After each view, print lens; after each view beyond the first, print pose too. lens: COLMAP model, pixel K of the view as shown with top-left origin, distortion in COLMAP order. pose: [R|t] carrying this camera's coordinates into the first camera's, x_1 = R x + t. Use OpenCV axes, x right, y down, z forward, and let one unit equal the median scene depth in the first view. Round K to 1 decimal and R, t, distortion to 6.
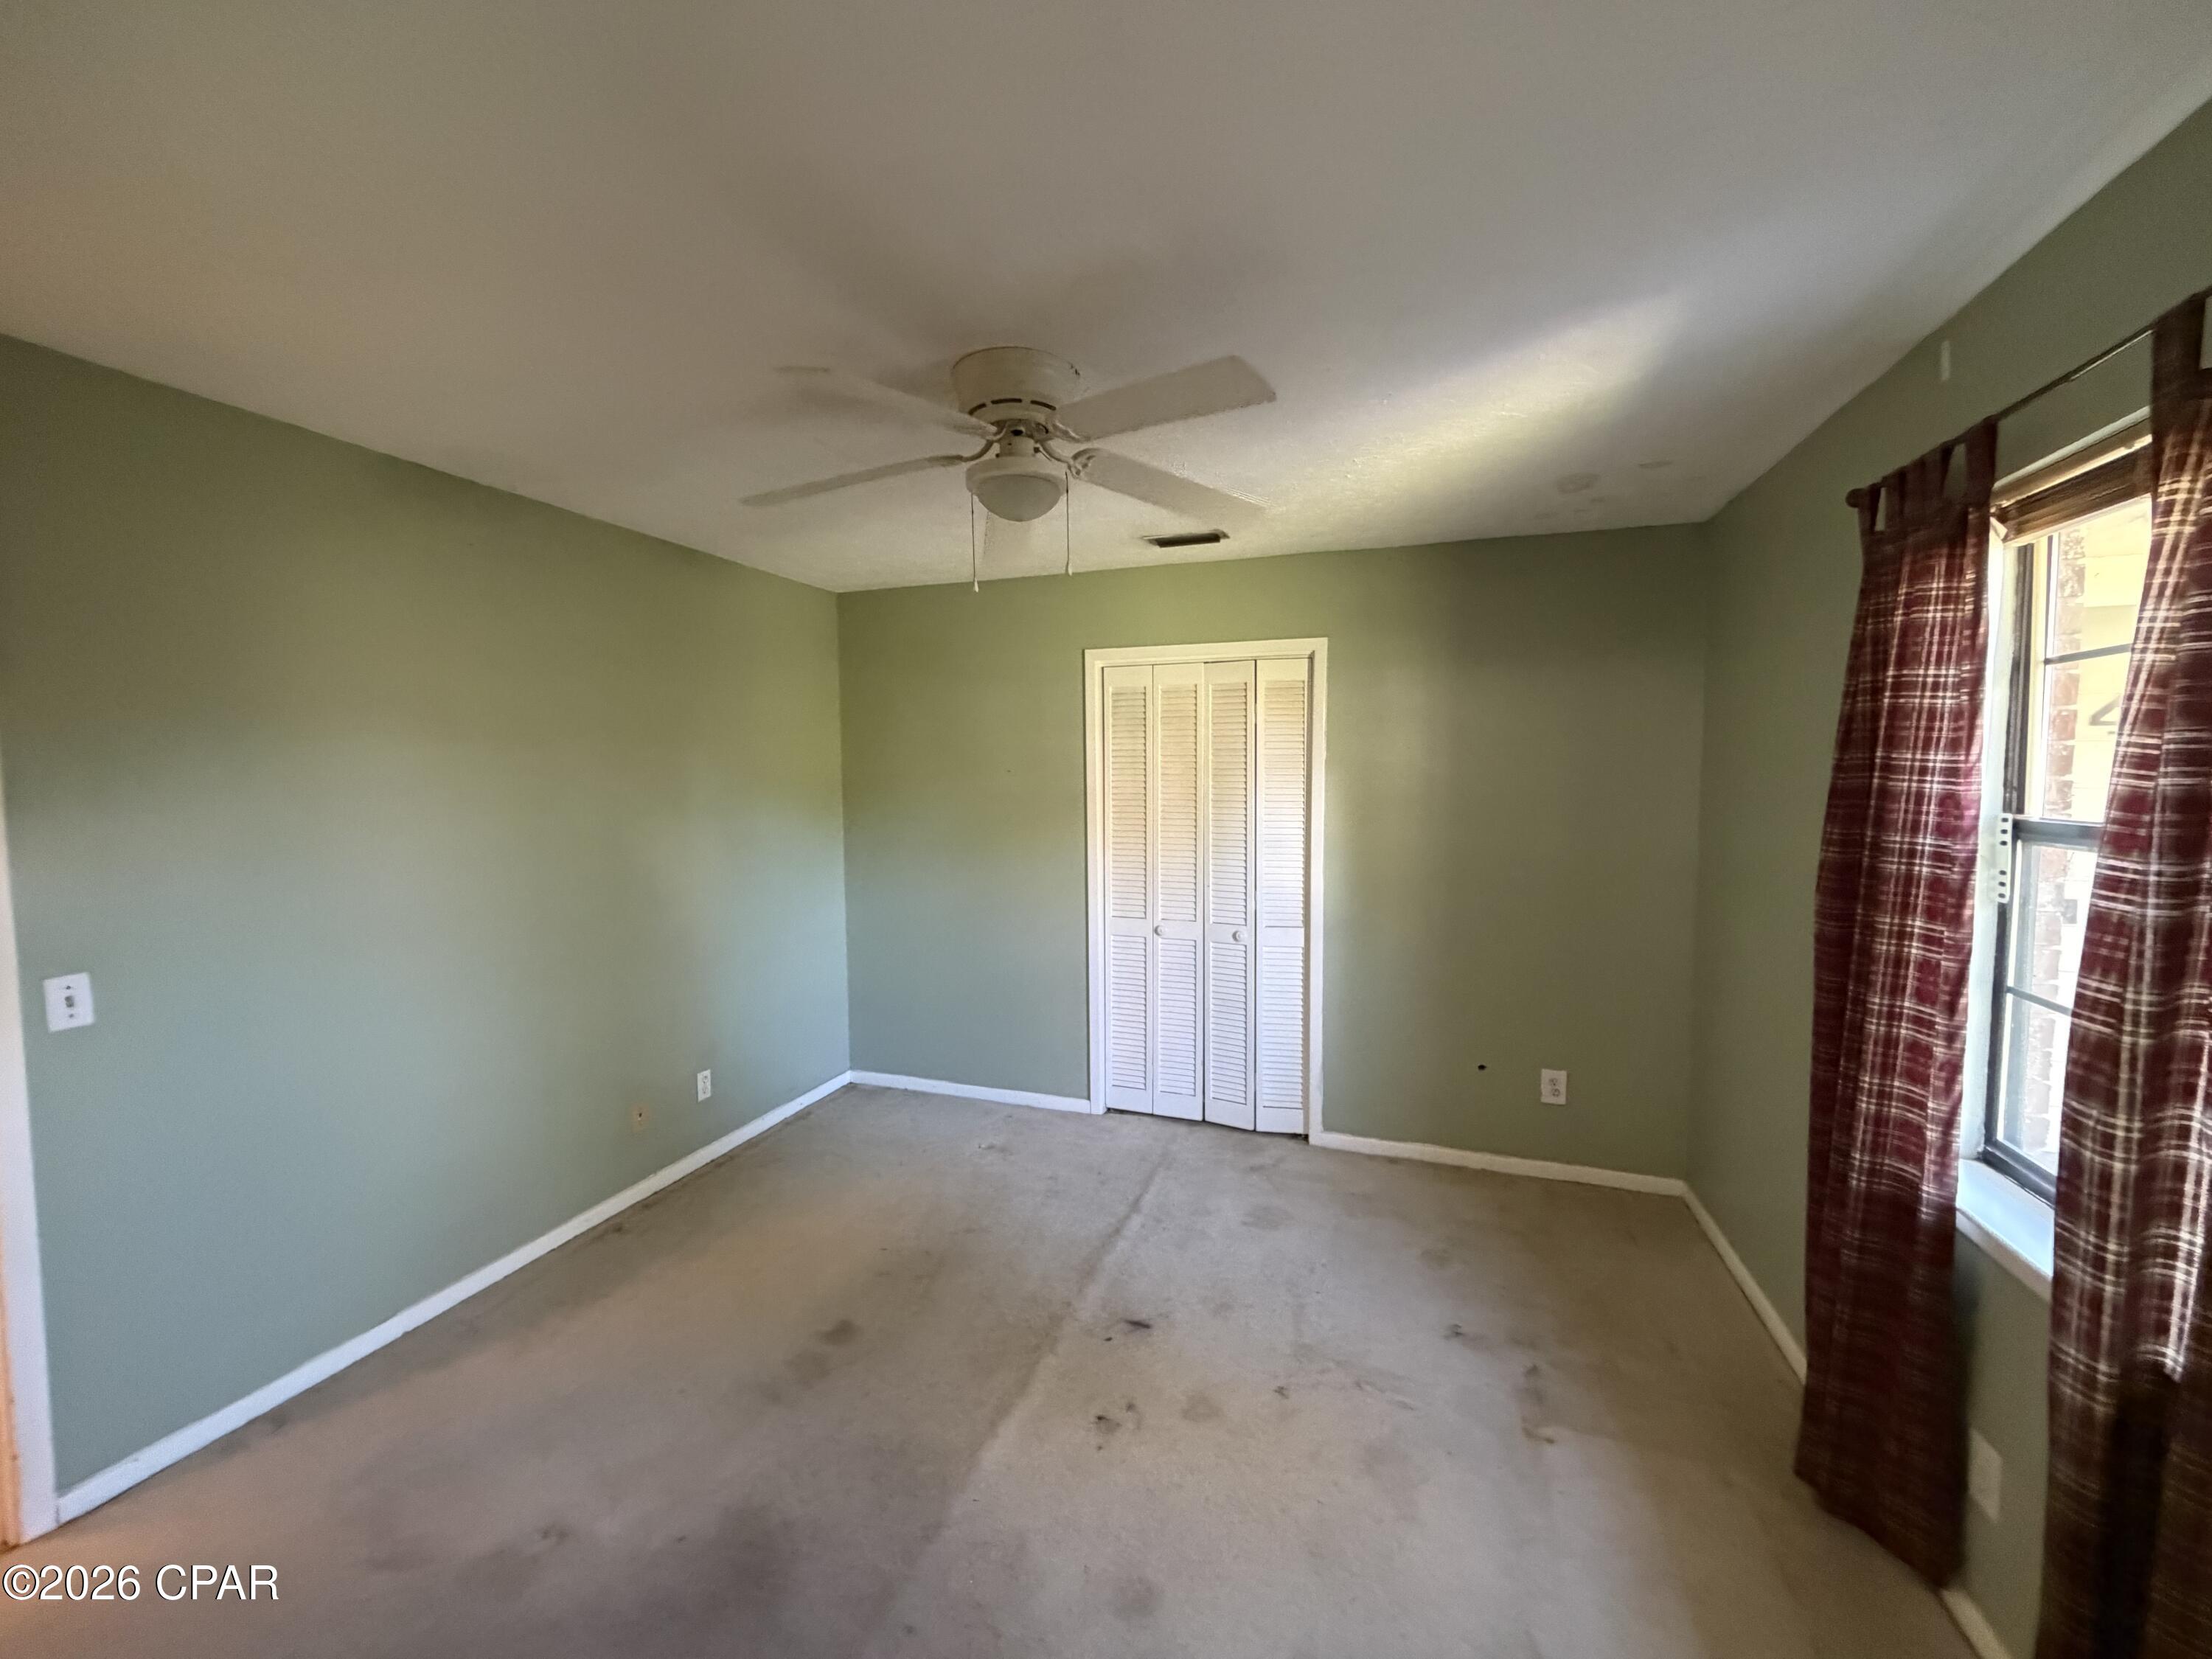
lens RADIAL K [[881.1, 0, 1098.8], [0, 881.1, 834.2], [0, 0, 1]] dist [0.000613, 0.000125]
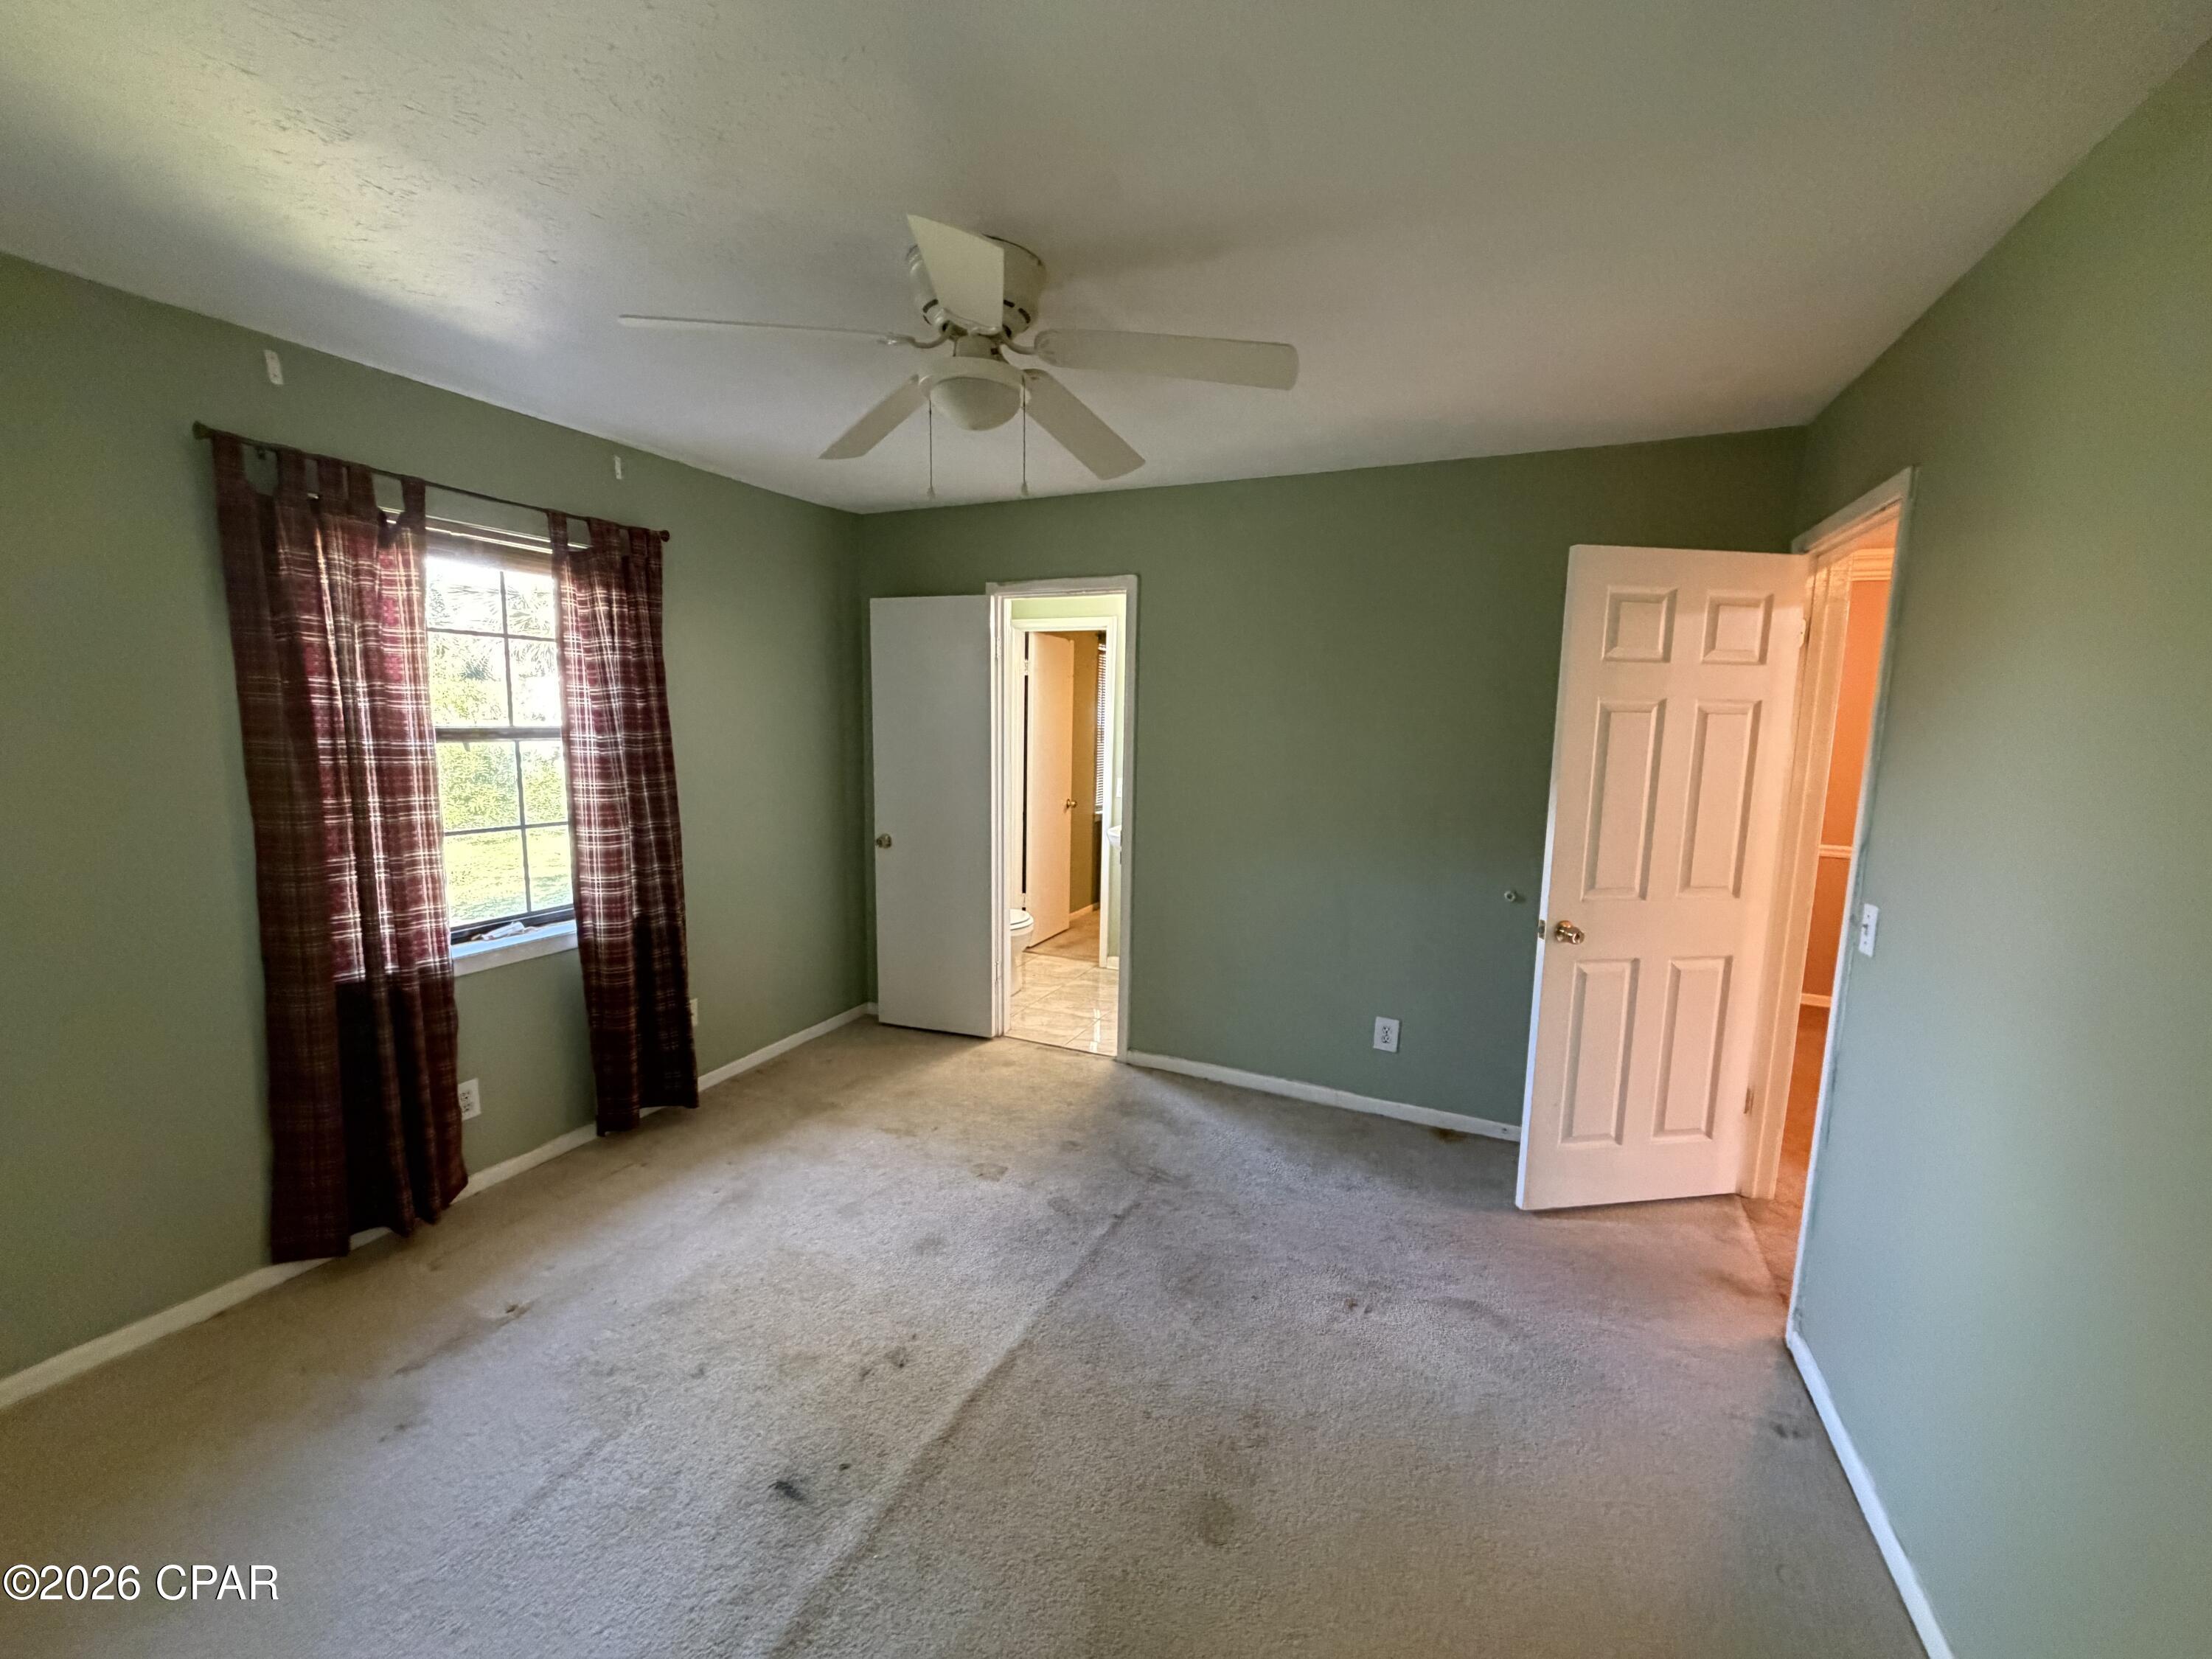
lens RADIAL K [[881.1, 0, 1098.8], [0, 881.1, 834.2], [0, 0, 1]] dist [0.000613, 0.000125]
pose [[-0.995352, -0.022374, 0.093672, -0.313558], [-0.004849, 0.983049, 0.183281, -0.102481], [-0.096185, 0.181975, -0.978588, 1.938932]]
